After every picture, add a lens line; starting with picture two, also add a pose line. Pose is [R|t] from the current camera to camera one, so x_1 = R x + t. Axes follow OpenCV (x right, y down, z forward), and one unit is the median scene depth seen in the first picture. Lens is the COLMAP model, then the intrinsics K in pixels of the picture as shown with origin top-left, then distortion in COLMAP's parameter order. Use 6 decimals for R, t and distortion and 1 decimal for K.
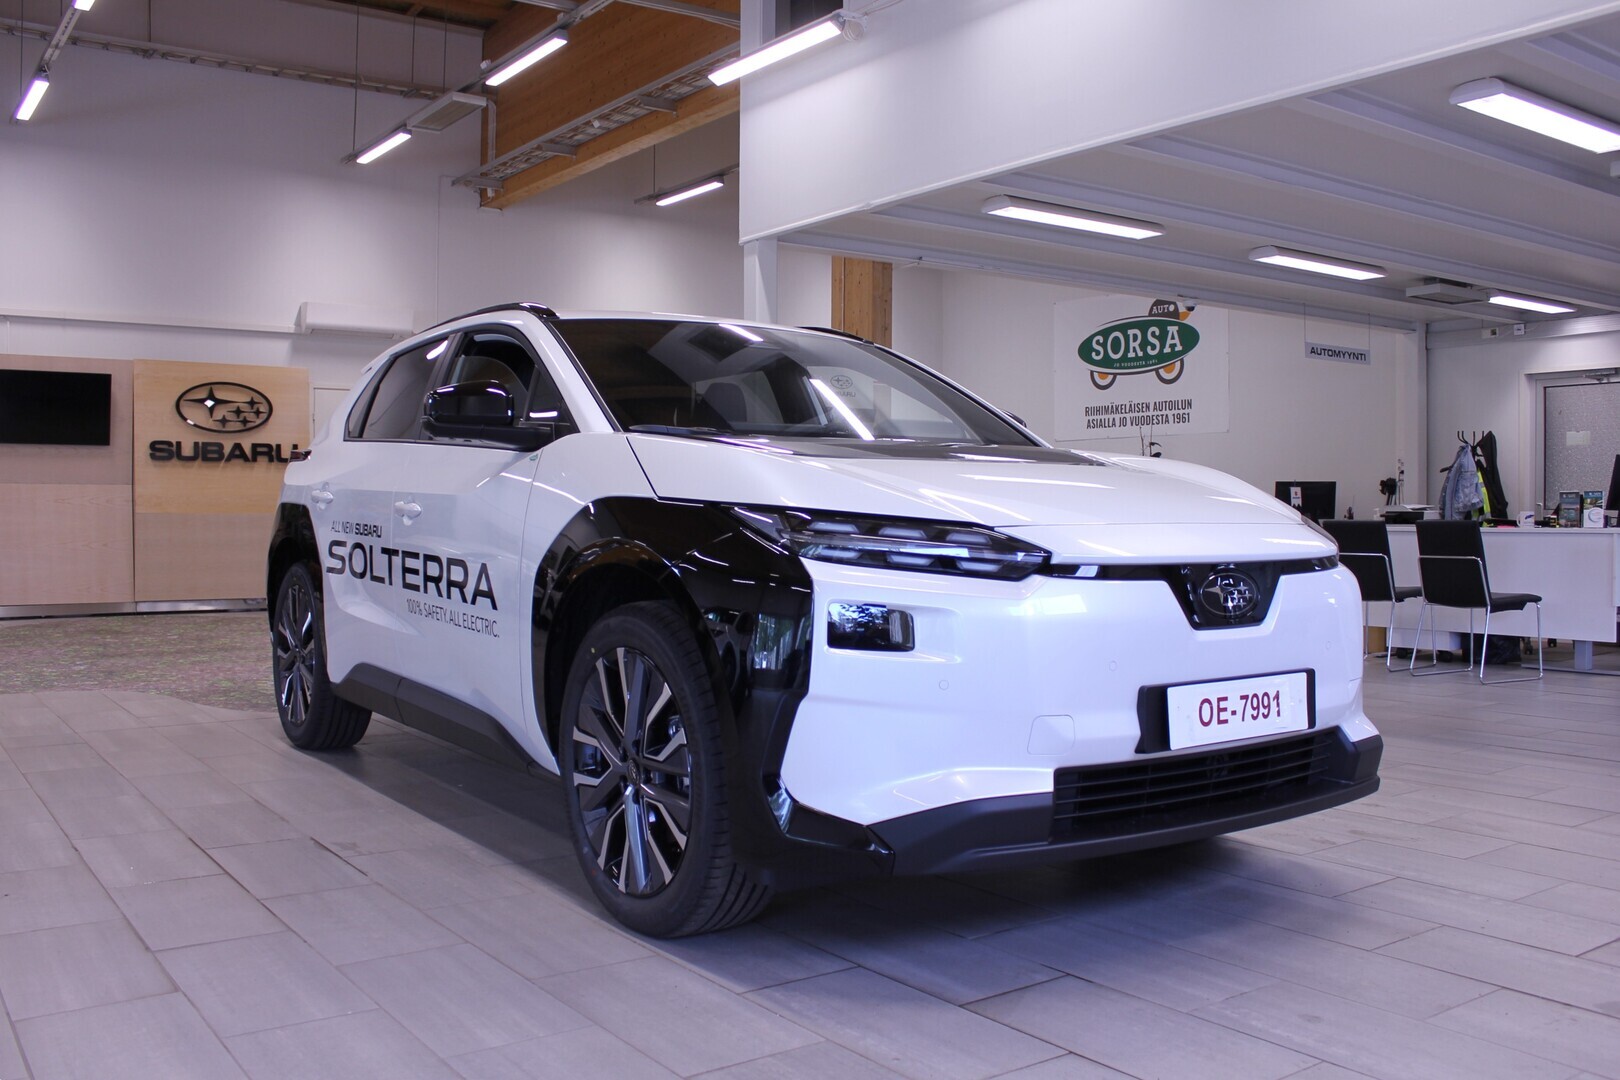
lens RADIAL K [[1450.8, 0, 902.2], [0, 1450.8, 512.4], [0, 0, 1]] dist [-0.152124, 0.078355]
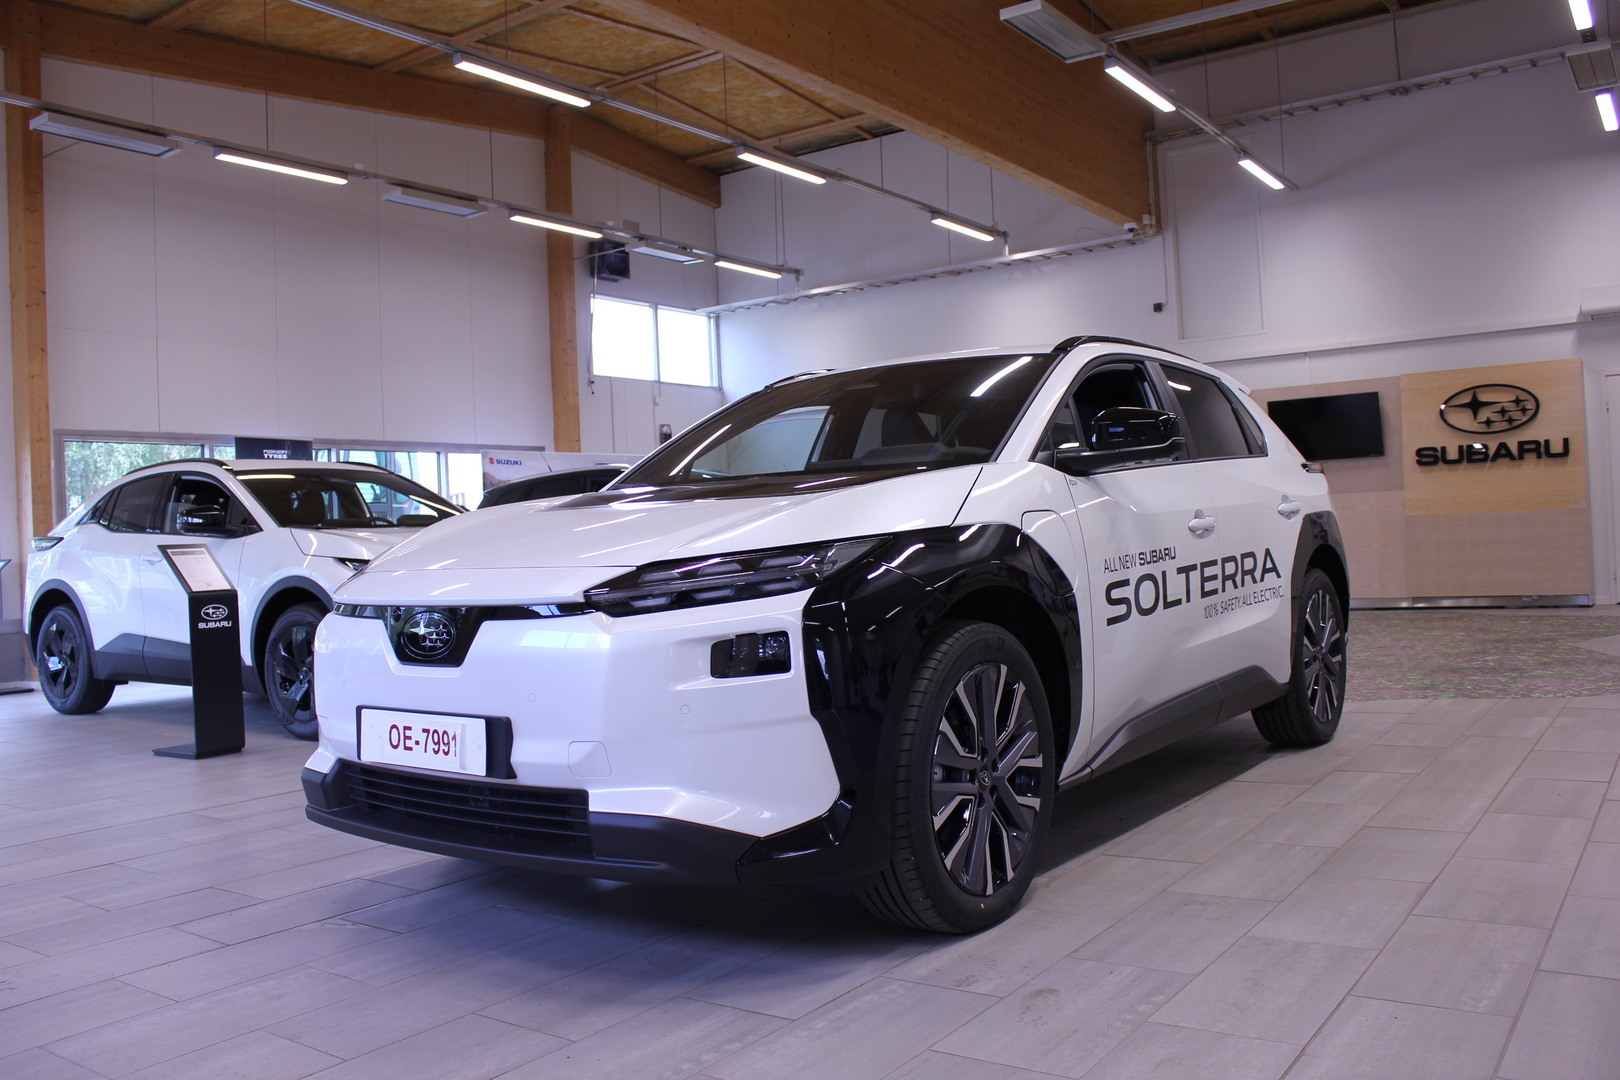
lens RADIAL K [[1450.8, 0, 902.2], [0, 1450.8, 512.4], [0, 0, 1]] dist [-0.152124, 0.078355]
pose [[0.266548, -0.028661, -0.963395, 0.416617], [0.044594, 0.998854, -0.017378, -0.000455], [0.962789, -0.038330, 0.267521, 0.322360]]
